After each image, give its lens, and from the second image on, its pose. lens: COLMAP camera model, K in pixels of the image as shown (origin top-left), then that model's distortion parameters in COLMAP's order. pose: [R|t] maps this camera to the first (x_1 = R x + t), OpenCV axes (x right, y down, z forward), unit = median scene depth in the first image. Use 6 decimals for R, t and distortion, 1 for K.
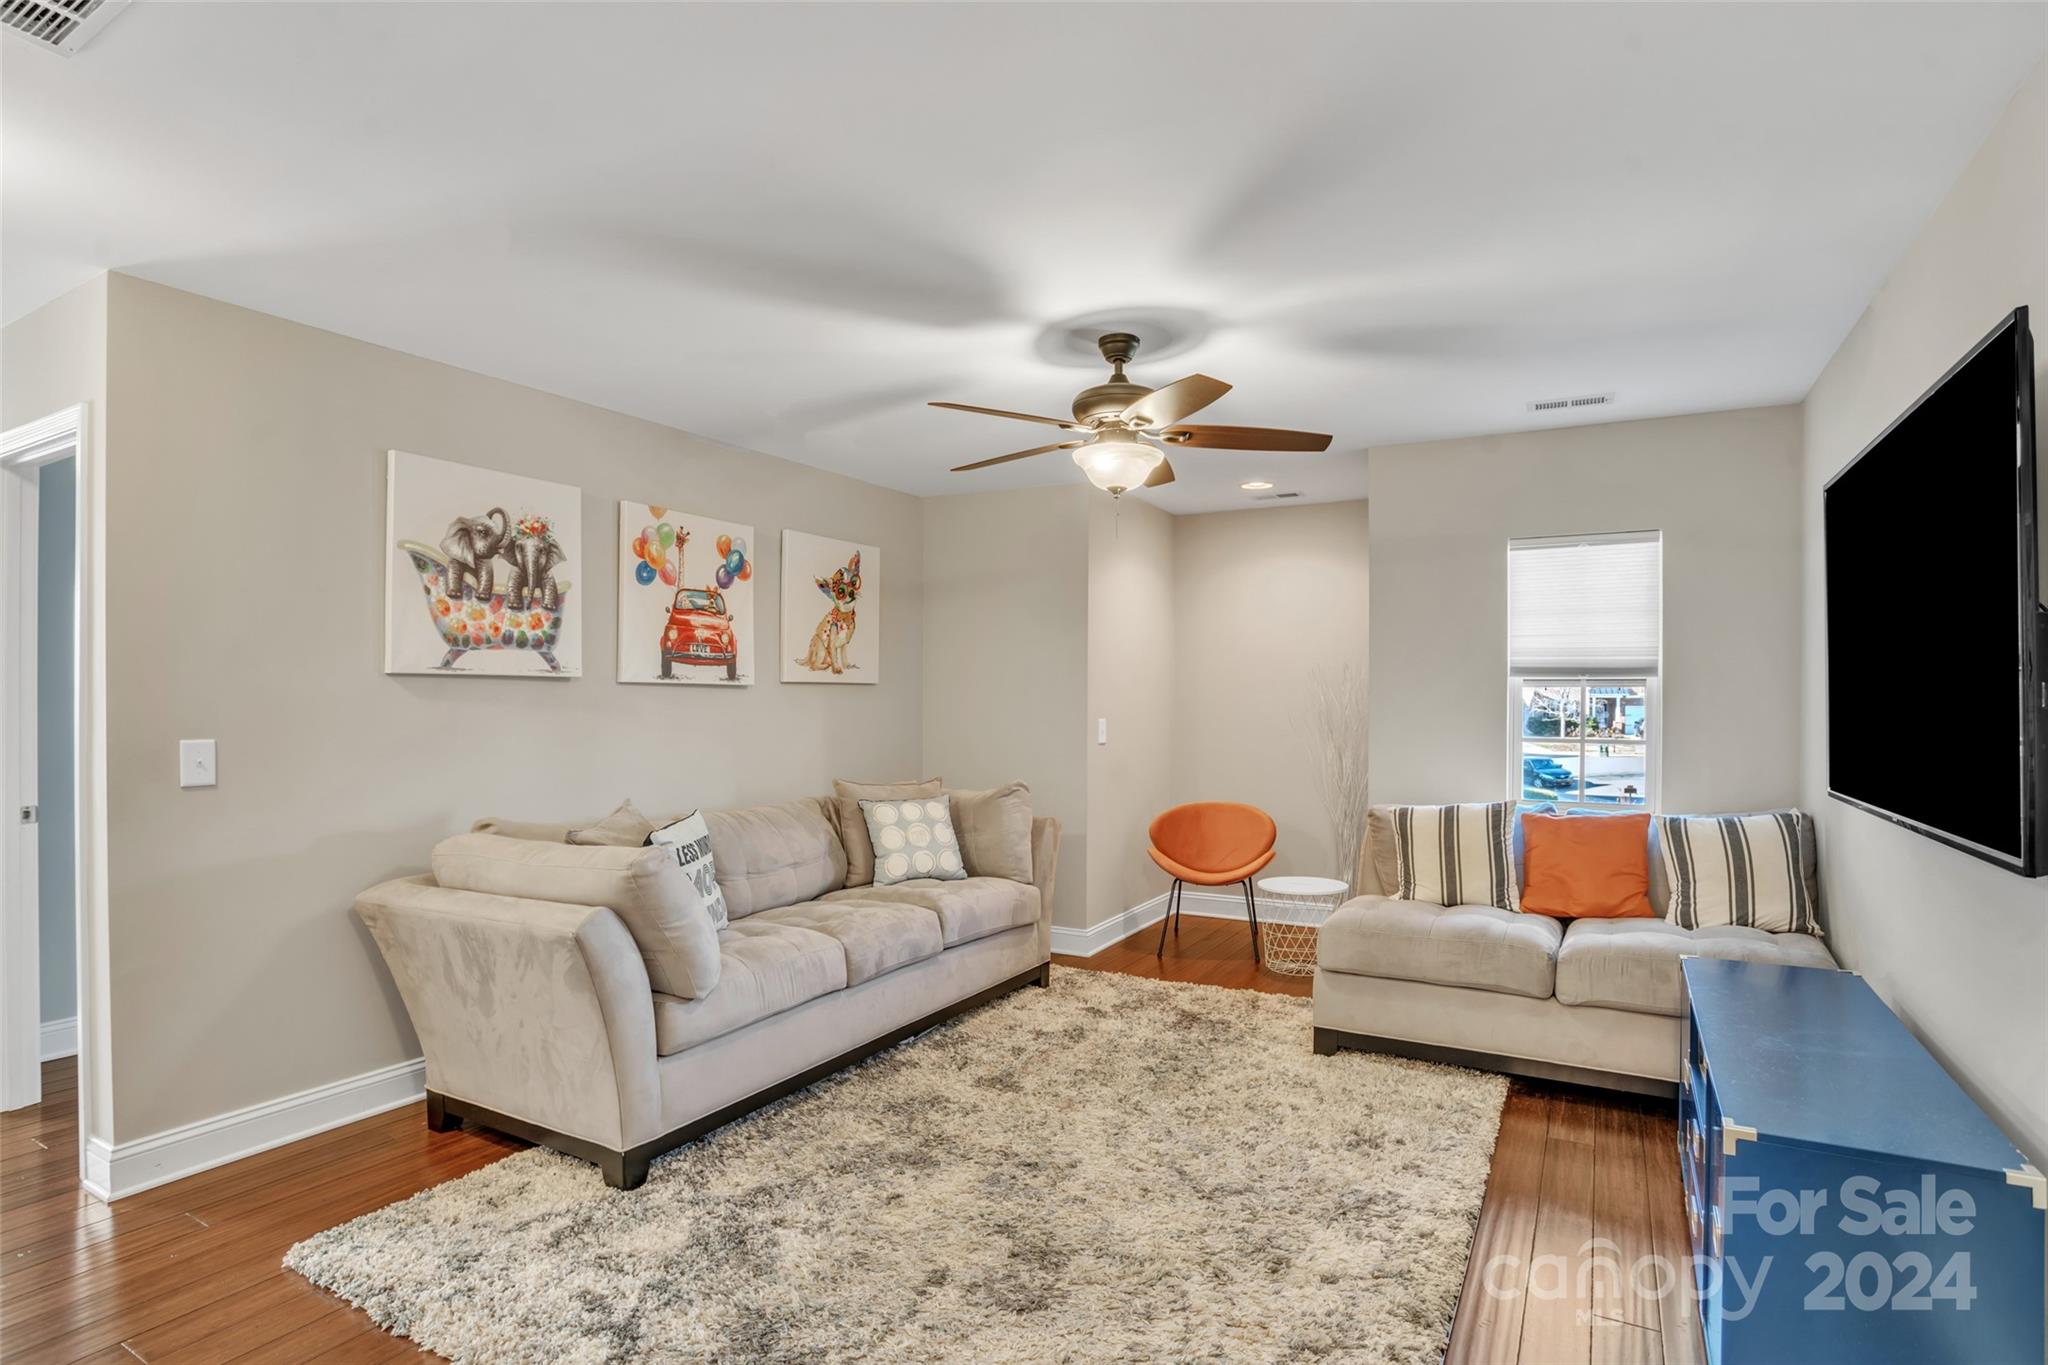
lens RADIAL K [[1019.8, 0, 999.1], [0, 1019.8, 670.0], [0, 0, 1]] dist [-0.071886, 0.032478]
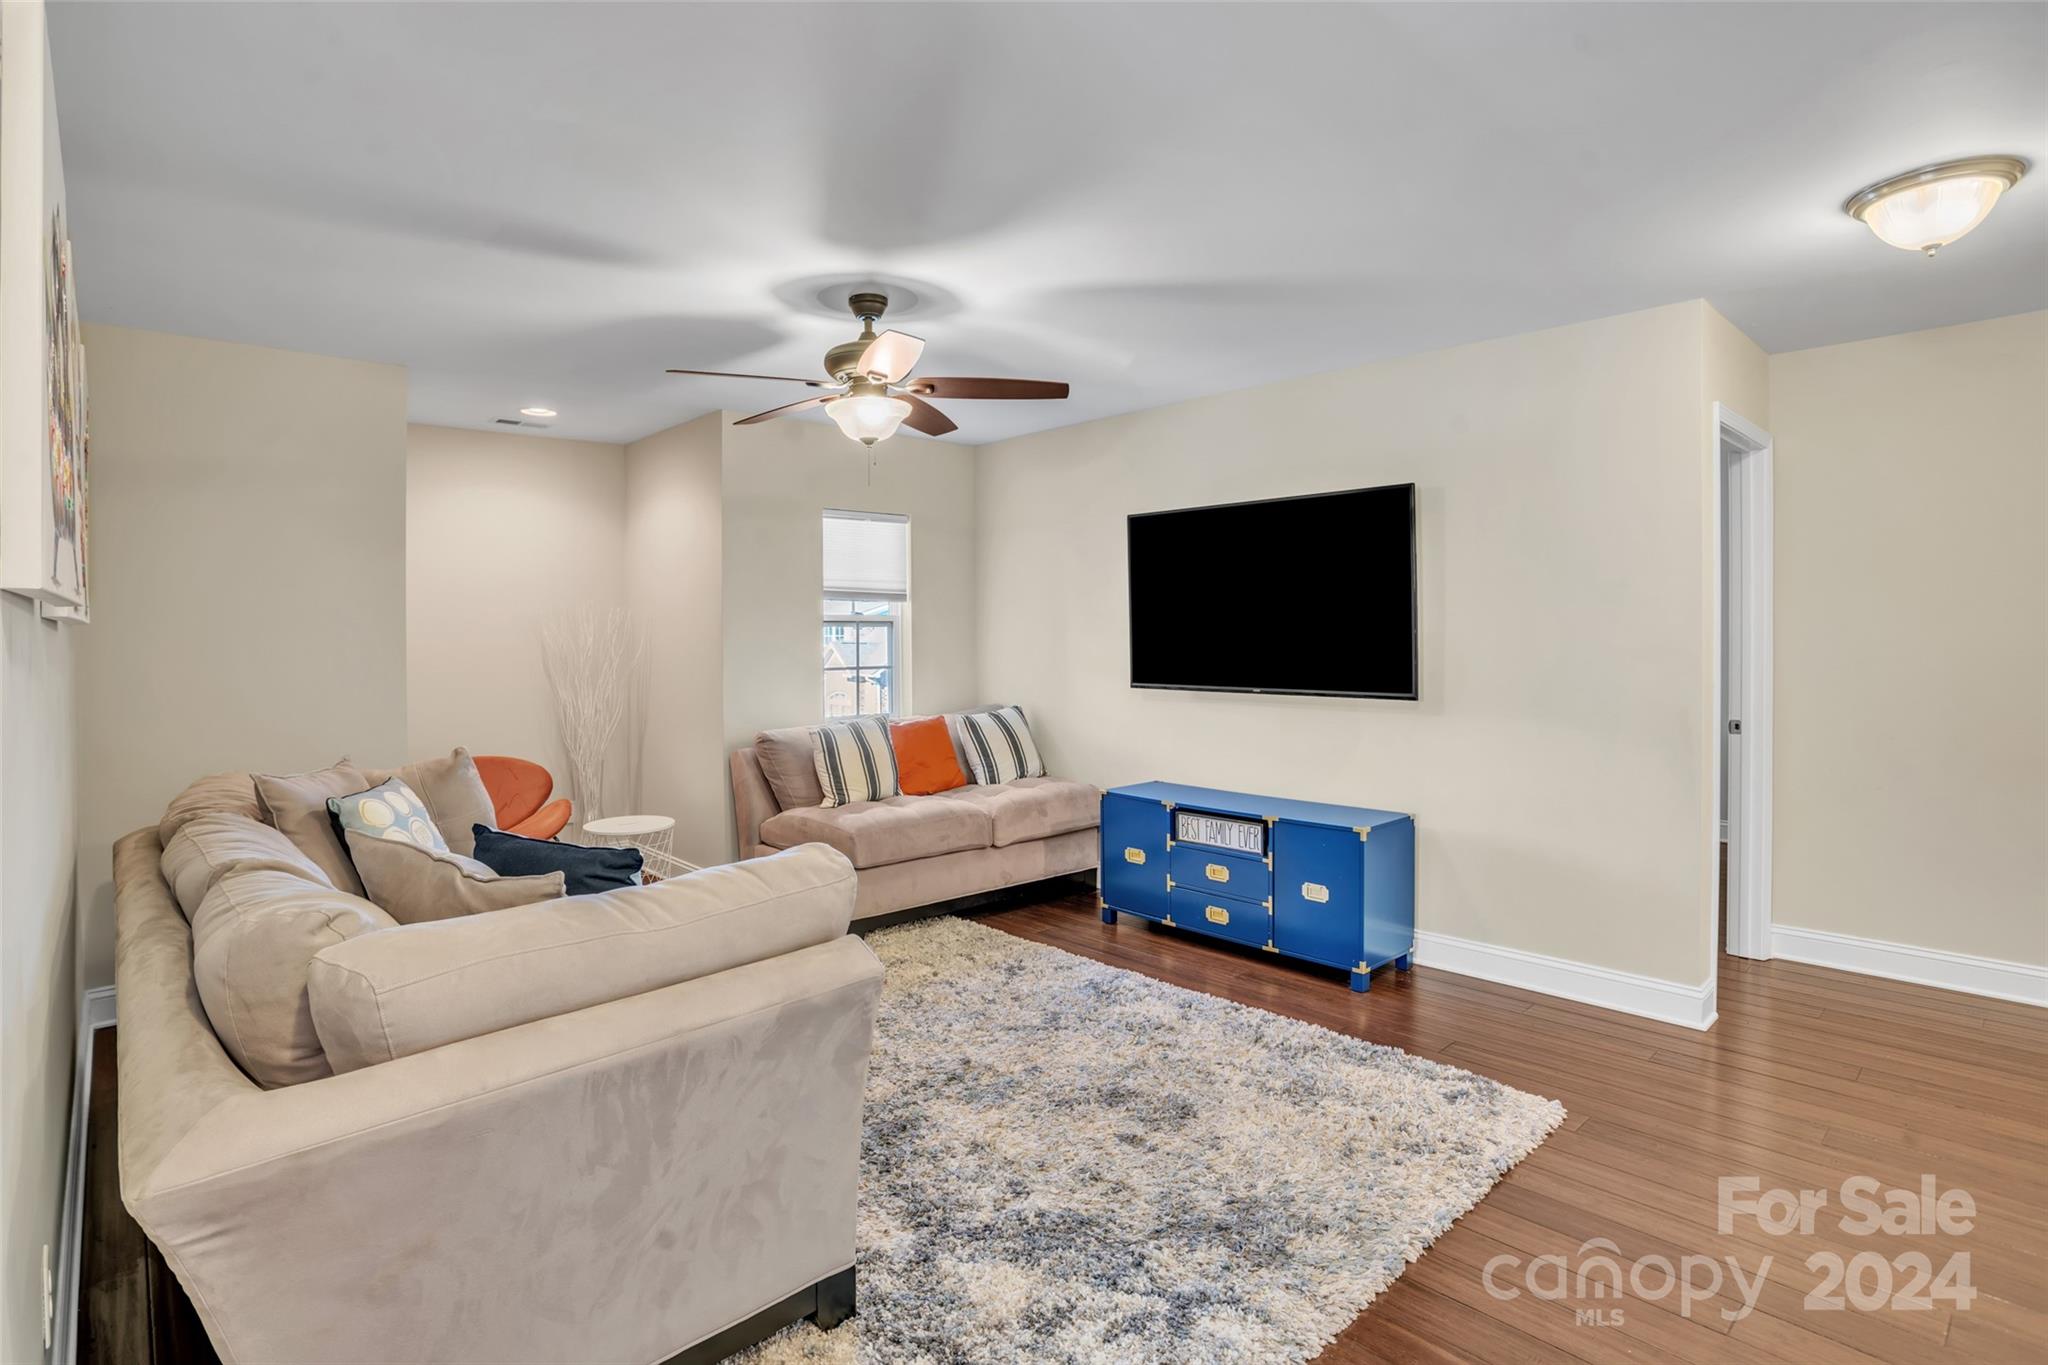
lens RADIAL K [[1019.9, 0, 1011.2], [0, 1019.9, 616.2], [0, 0, 1]] dist [0.000620, 0.000066]
pose [[0.308705, 0.007549, 0.951128, -0.842113], [-0.016217, 0.999865, -0.002673, 0.004008], [-0.951020, -0.014599, 0.308785, 0.527157]]
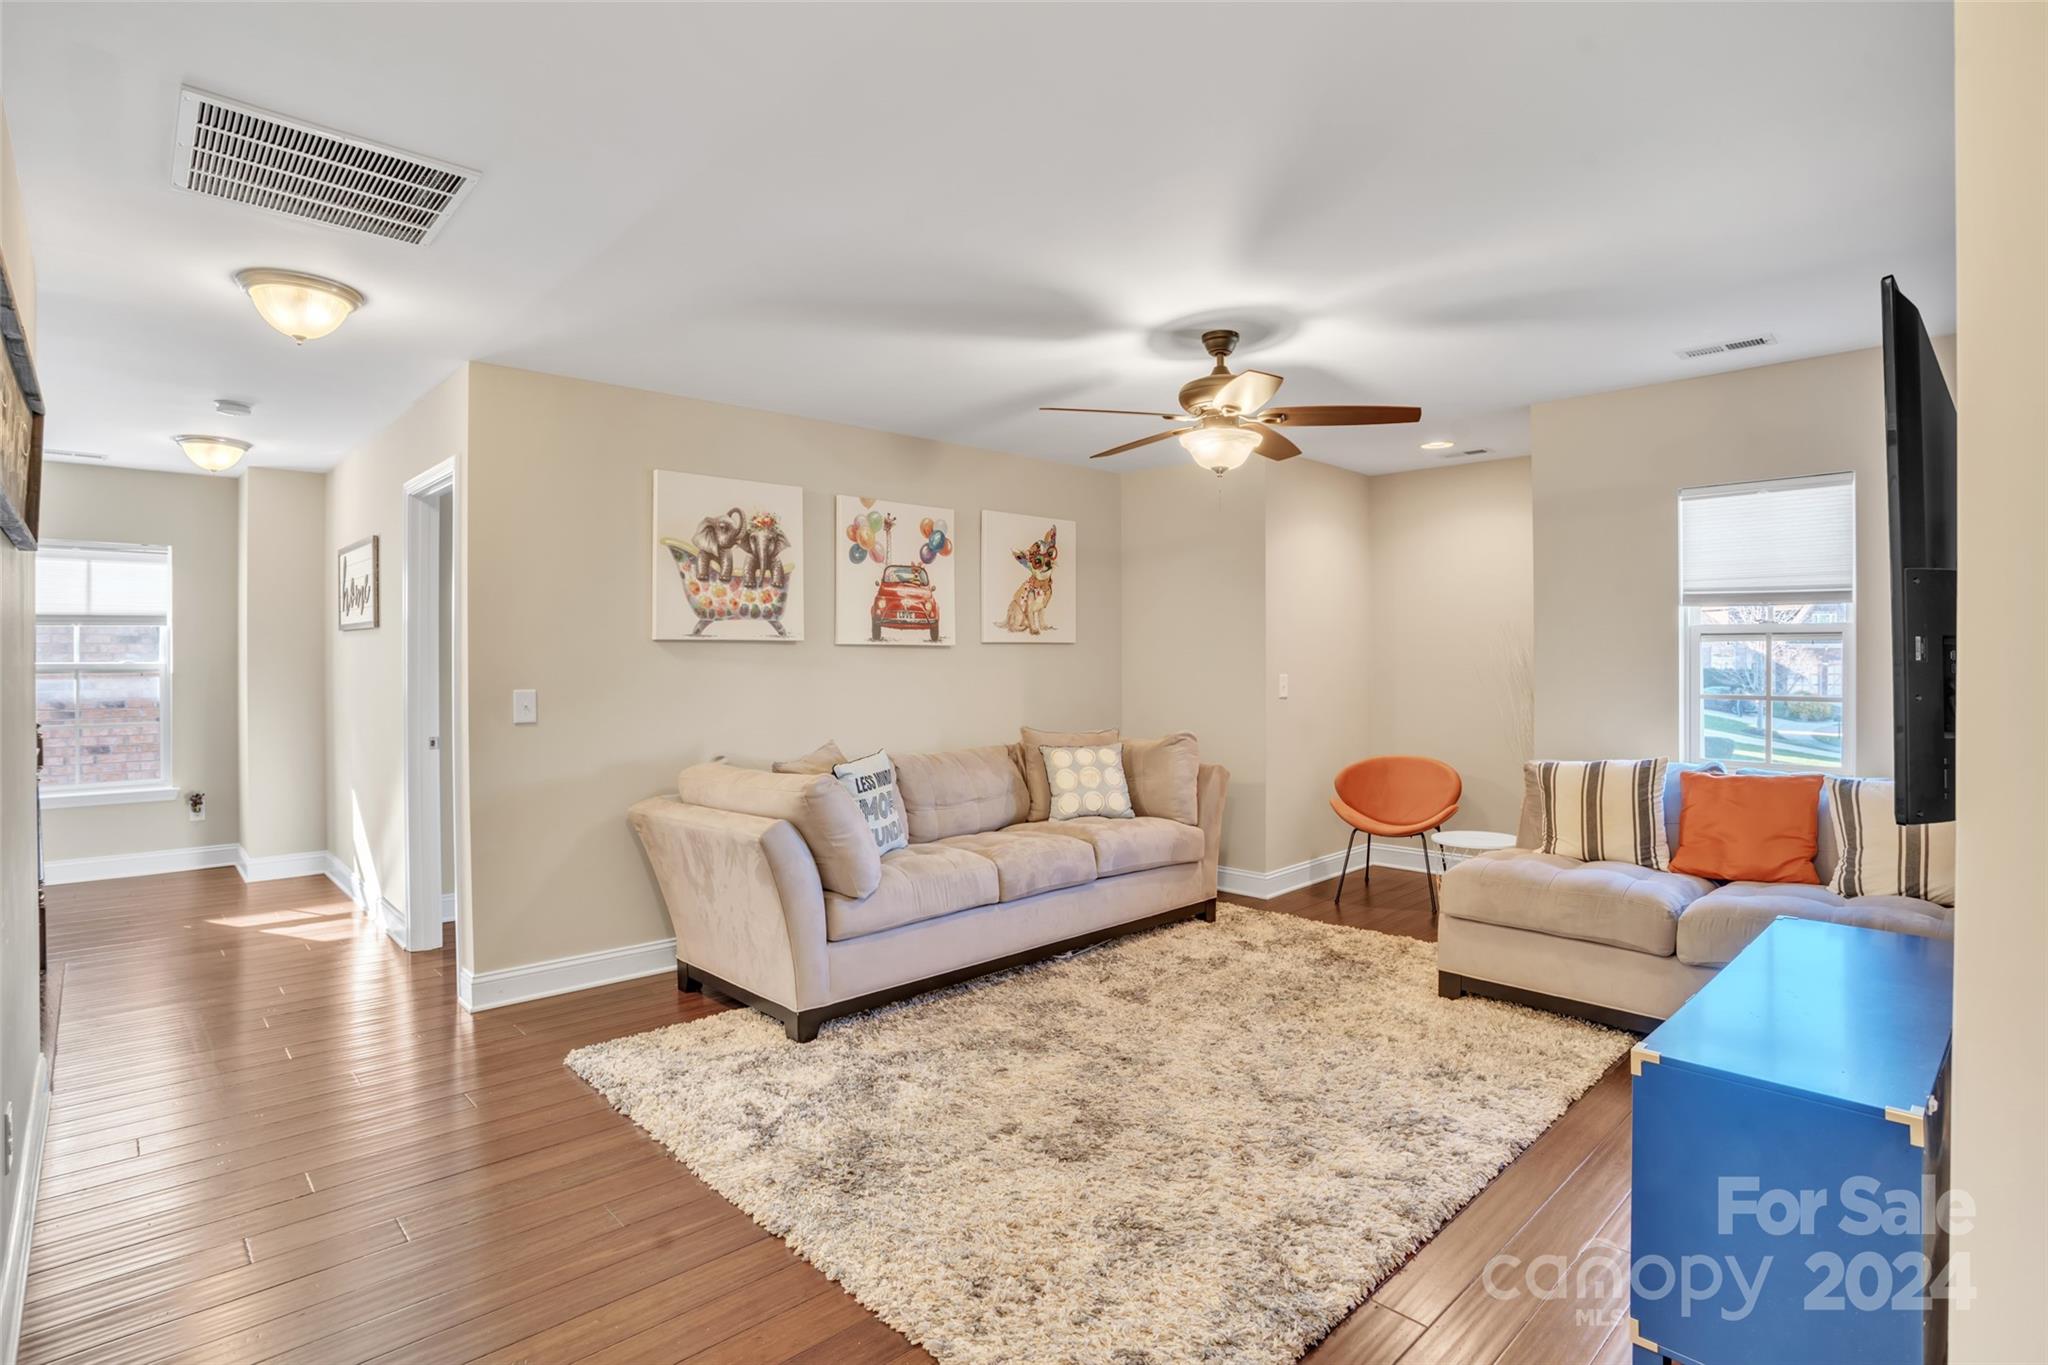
lens RADIAL K [[994.6, 0, 998.7], [0, 994.6, 621.1], [0, 0, 1]] dist [-0.047987, 0.001279]
pose [[0.958370, -0.014554, -0.285159, 0.190503], [0.012923, 0.999888, -0.007604, -0.005519], [0.285238, 0.003602, 0.958450, -0.114179]]
